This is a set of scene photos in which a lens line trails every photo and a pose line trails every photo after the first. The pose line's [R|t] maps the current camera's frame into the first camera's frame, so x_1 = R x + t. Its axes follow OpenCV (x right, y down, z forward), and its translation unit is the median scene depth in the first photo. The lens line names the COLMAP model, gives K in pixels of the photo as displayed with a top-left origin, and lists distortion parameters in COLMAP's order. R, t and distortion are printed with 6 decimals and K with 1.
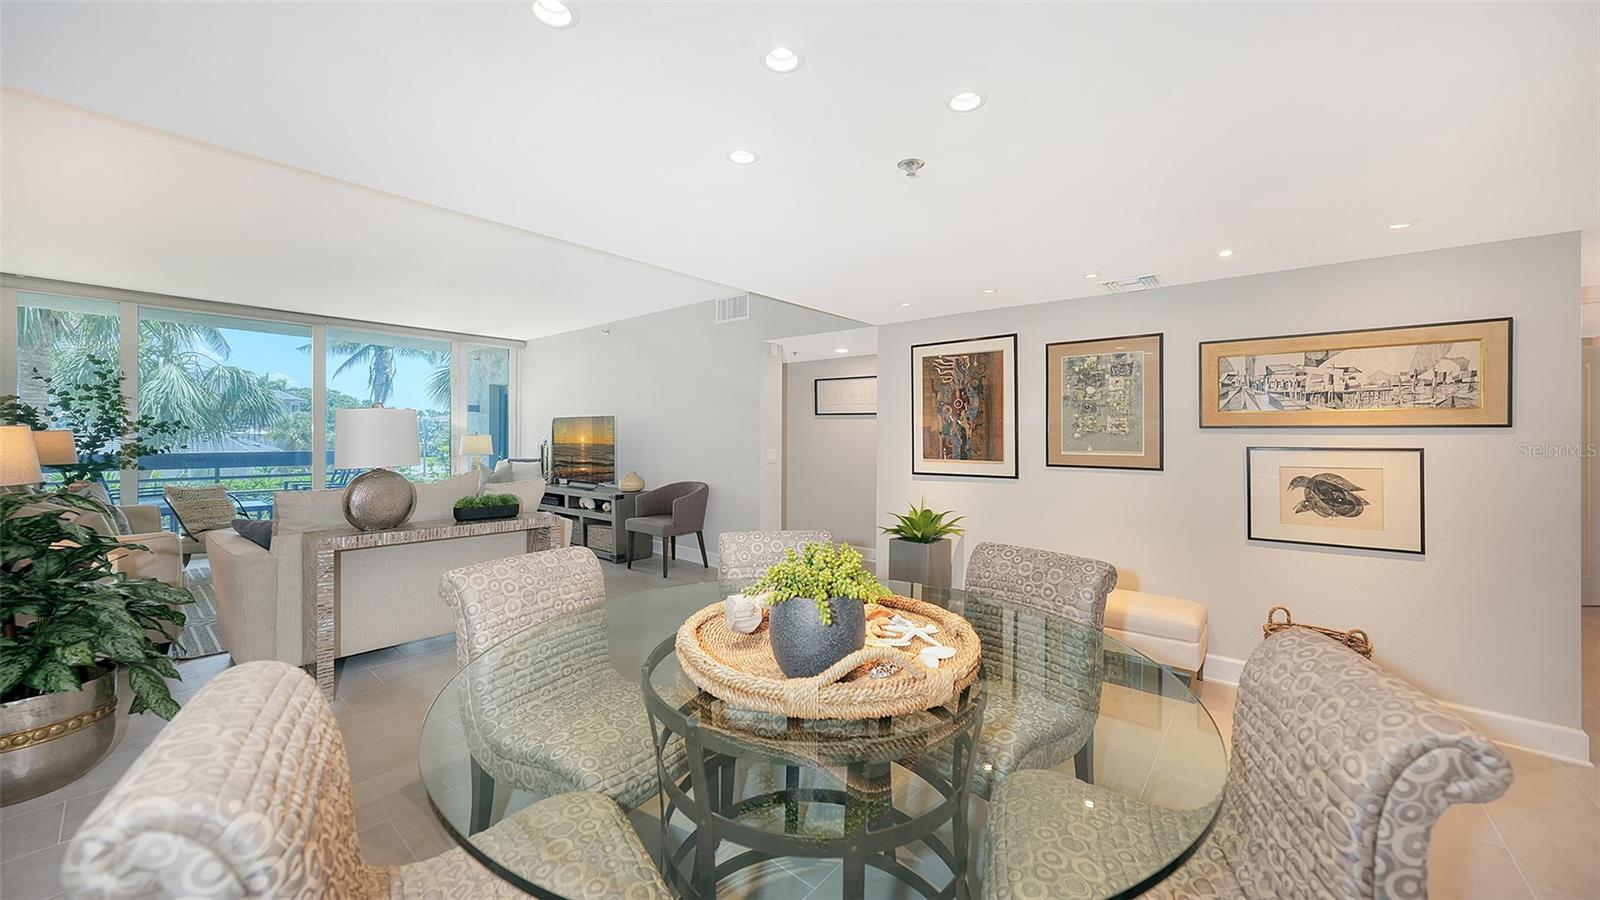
lens RADIAL K [[572.0, 0, 805.0], [0, 572.0, 436.7], [0, 0, 1]] dist [-0.009485, 0.000176]
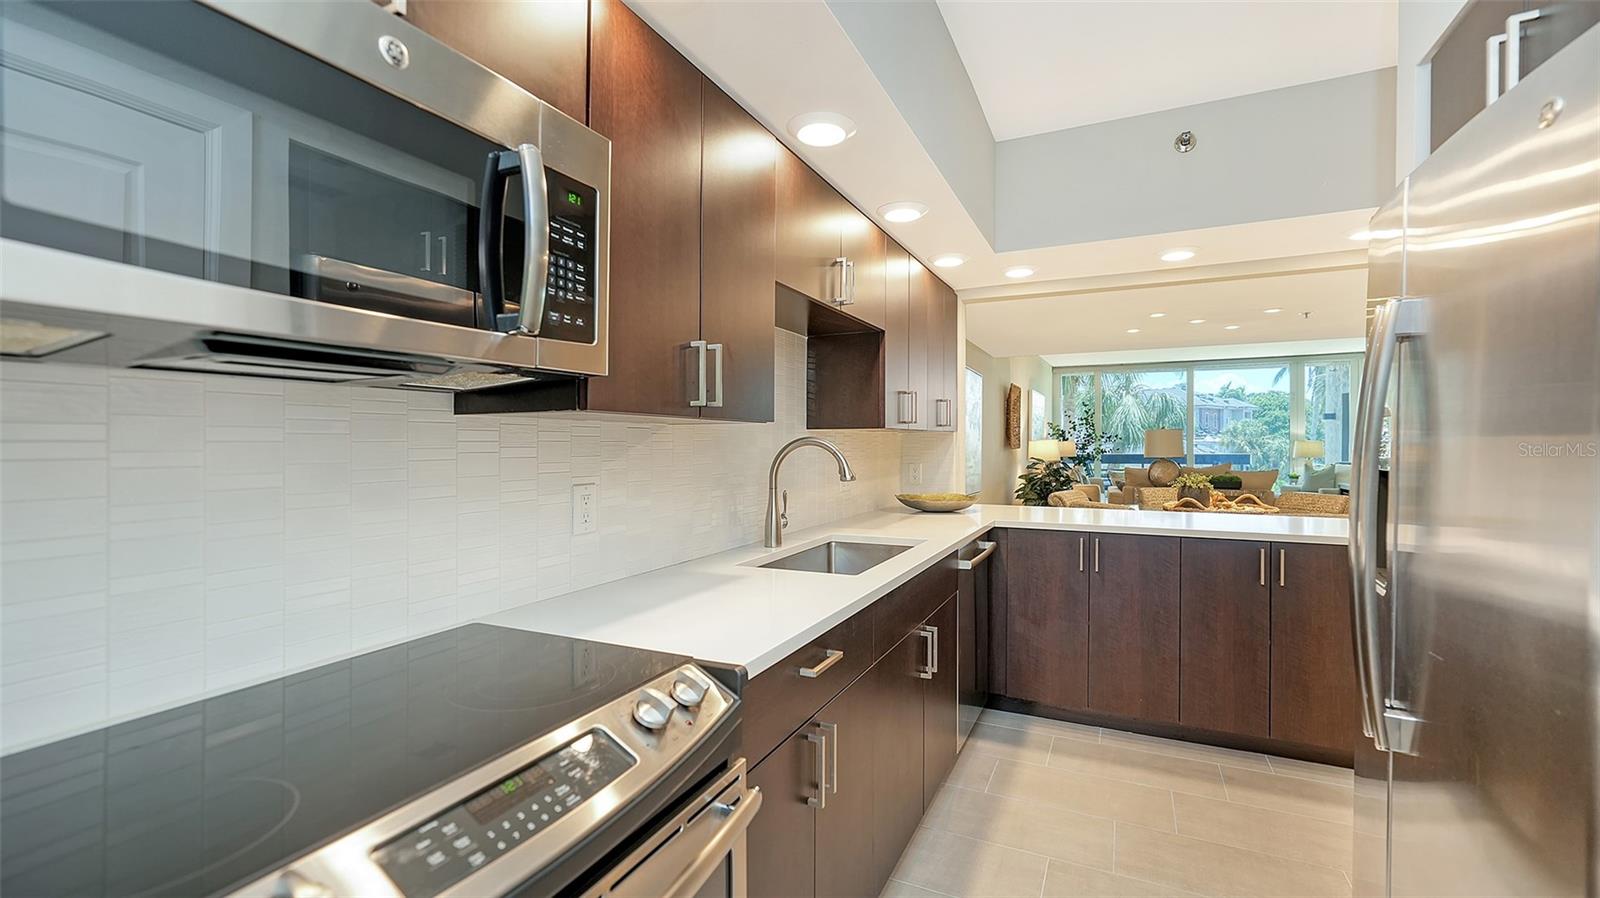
lens RADIAL K [[665.6, 0, 800.0], [0, 665.6, 449.0], [0, 0, 1]] dist [0.005756, 0.000082]
pose [[0.235090, -0.000240, -0.971974, 0.781320], [0.008558, 0.999962, 0.001823, 0.005156], [0.971936, -0.008746, 0.235083, -0.521418]]
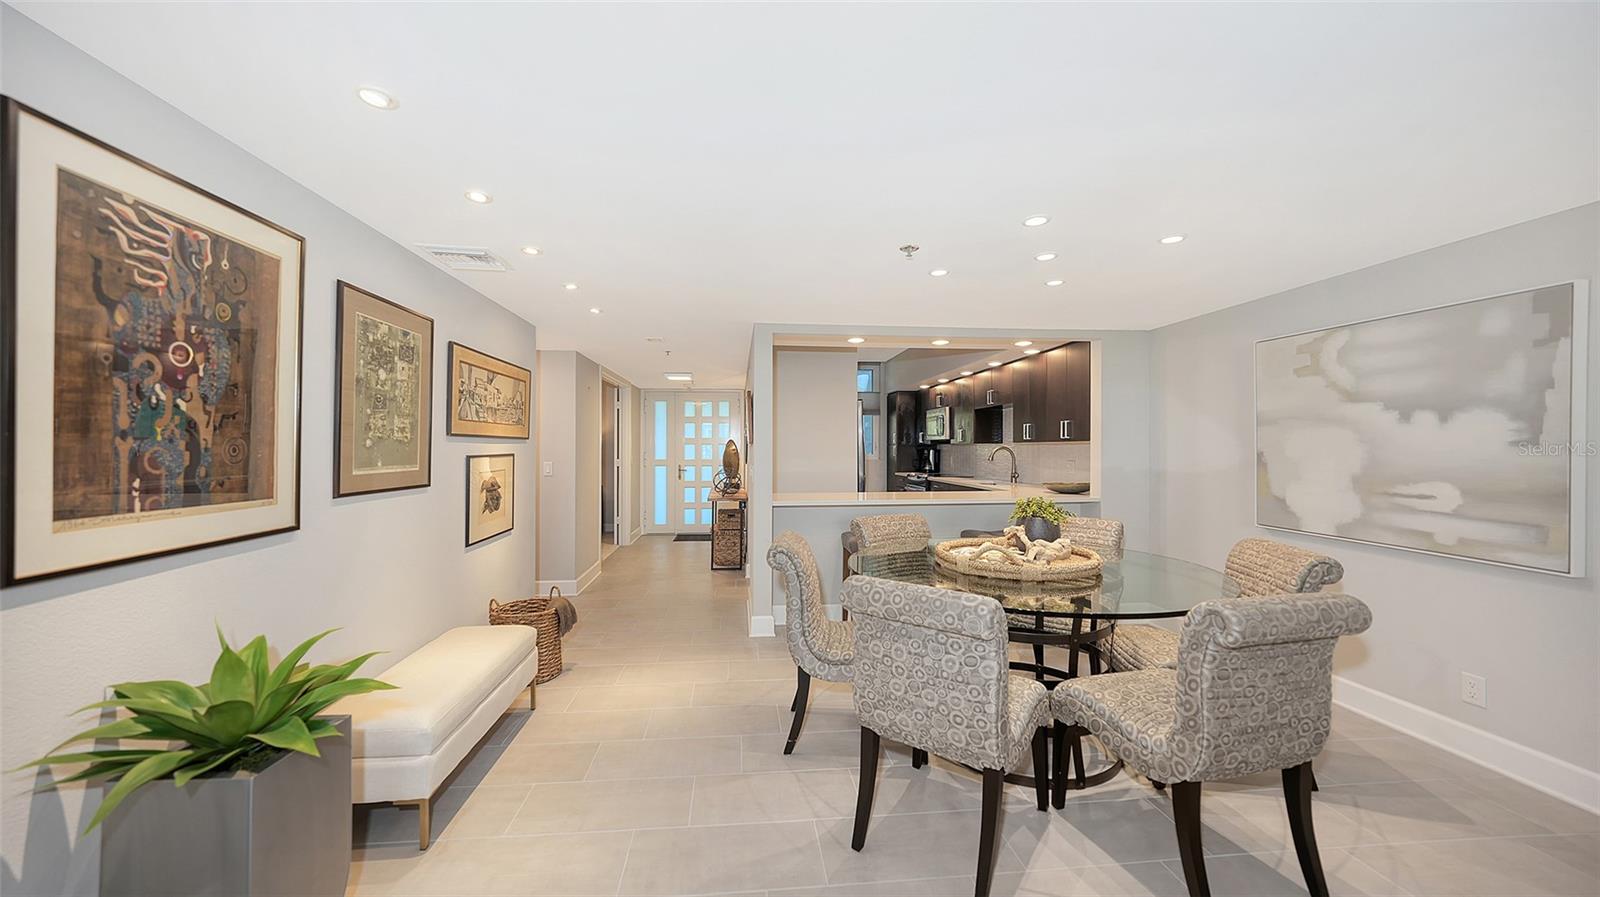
lens RADIAL K [[585.7, 0, 791.1], [0, 585.7, 436.4], [0, 0, 1]] dist [-0.015764, 0.007973]
pose [[-0.710506, 0.007094, 0.703656, -0.215777], [-0.005573, 0.999861, -0.015708, -0.001412], [-0.703669, -0.015083, -0.710368, 0.792711]]
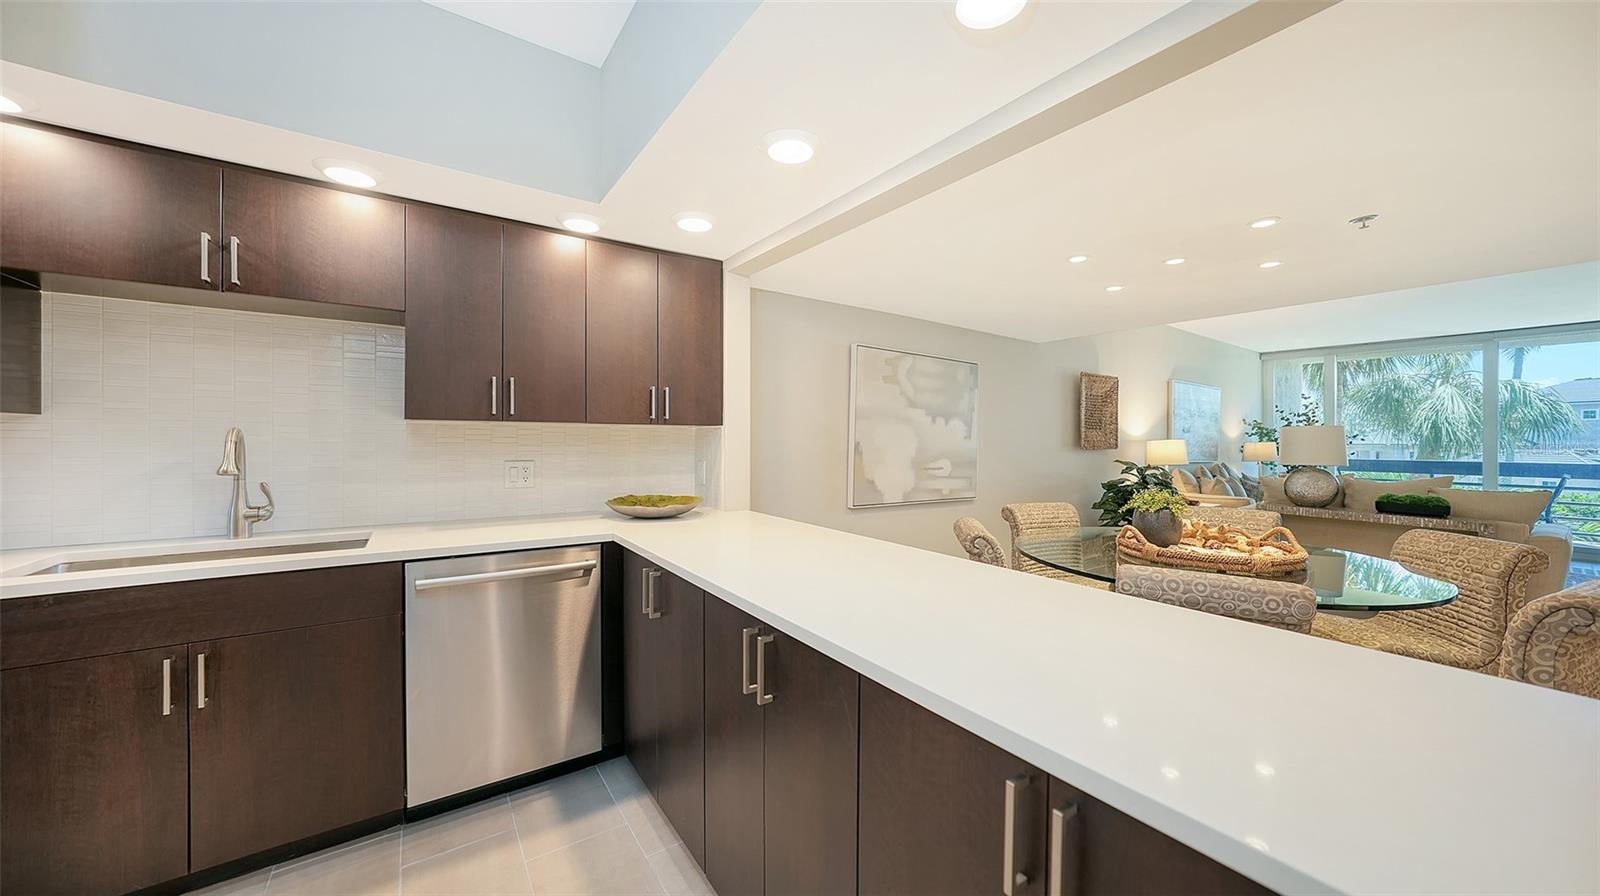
lens RADIAL K [[539.6, 0, 803.3], [0, 539.6, 442.5], [0, 0, 1]] dist [-0.014065, 0.000198]
pose [[-0.269298, -0.006032, -0.963038, 0.575985], [-0.006704, 0.999968, -0.004389, 0.006945], [0.963033, 0.005274, -0.269330, 0.052438]]
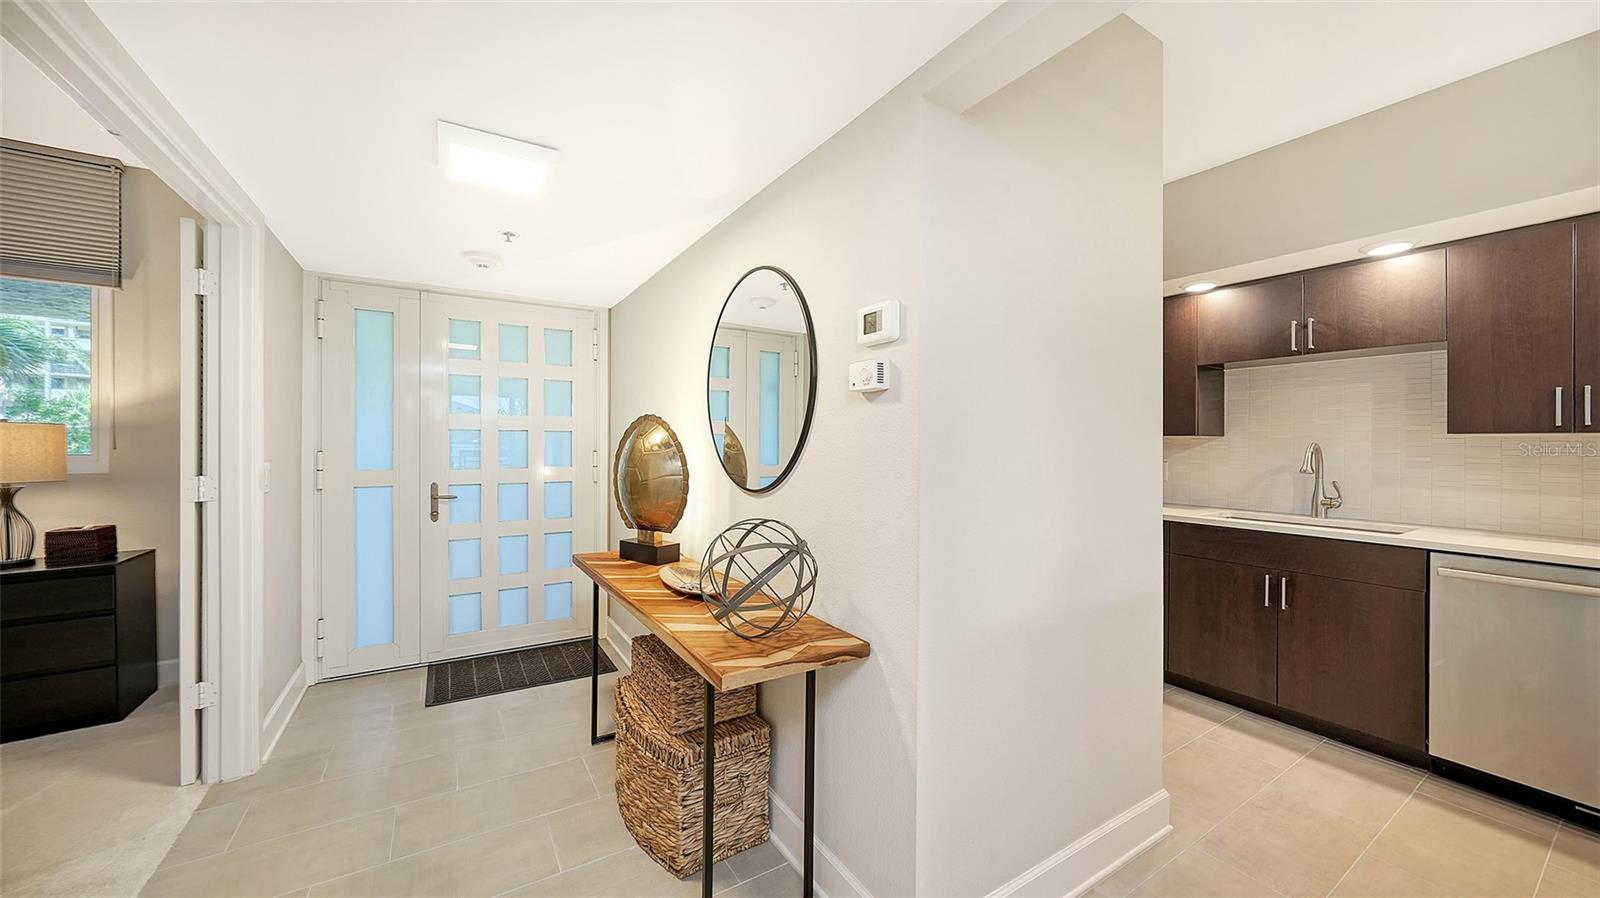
lens RADIAL K [[572.2, 0, 820.3], [0, 572.2, 445.7], [0, 0, 1]] dist [-0.009218, 0.005903]
pose [[-0.954851, -0.016142, 0.296645, 0.637951], [-0.015153, 0.999869, 0.005630, 0.005721], [-0.296697, 0.000881, -0.954971, 0.280555]]
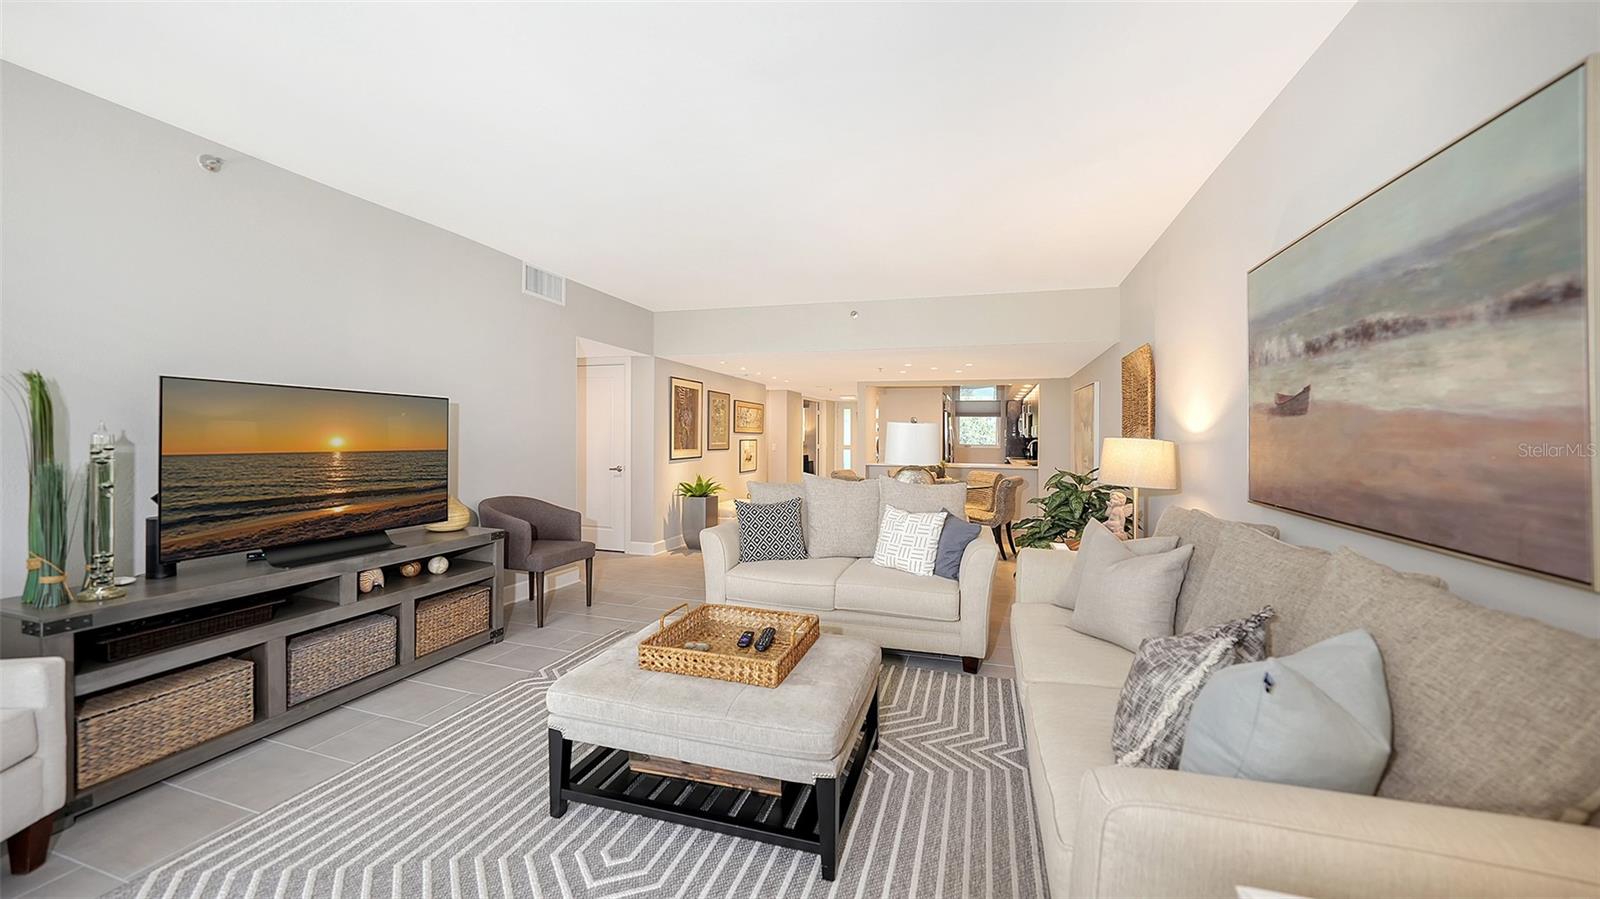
lens RADIAL K [[585.7, 0, 791.1], [0, 585.7, 437.4], [0, 0, 1]] dist [-0.015764, 0.007973]
pose [[-0.364032, -0.011704, 0.931313, -1.194750], [-0.015910, 0.999853, 0.006347, -0.009372], [-0.931250, -0.012507, -0.364165, 1.082239]]
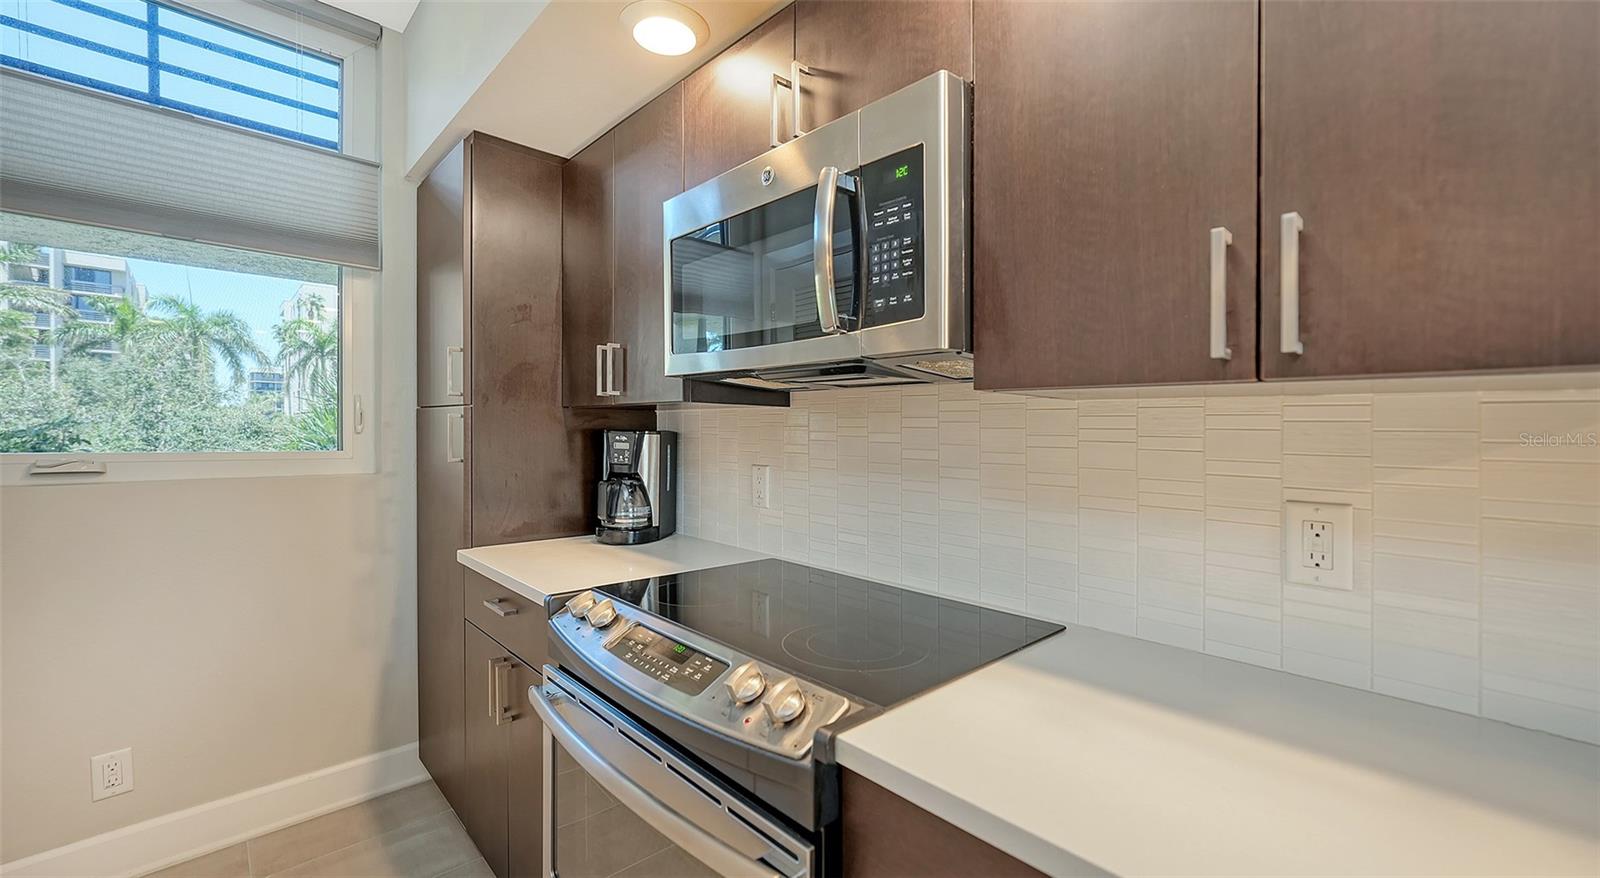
lens RADIAL K [[635.1, 0, 798.1], [0, 635.1, 432.6], [0, 0, 1]] dist [-0.001038, 0.000125]
pose [[-0.991366, -0.020085, 0.129580, 0.560517], [-0.019748, 0.999797, 0.003886, 0.004099], [-0.129631, 0.001294, -0.991561, -0.344309]]
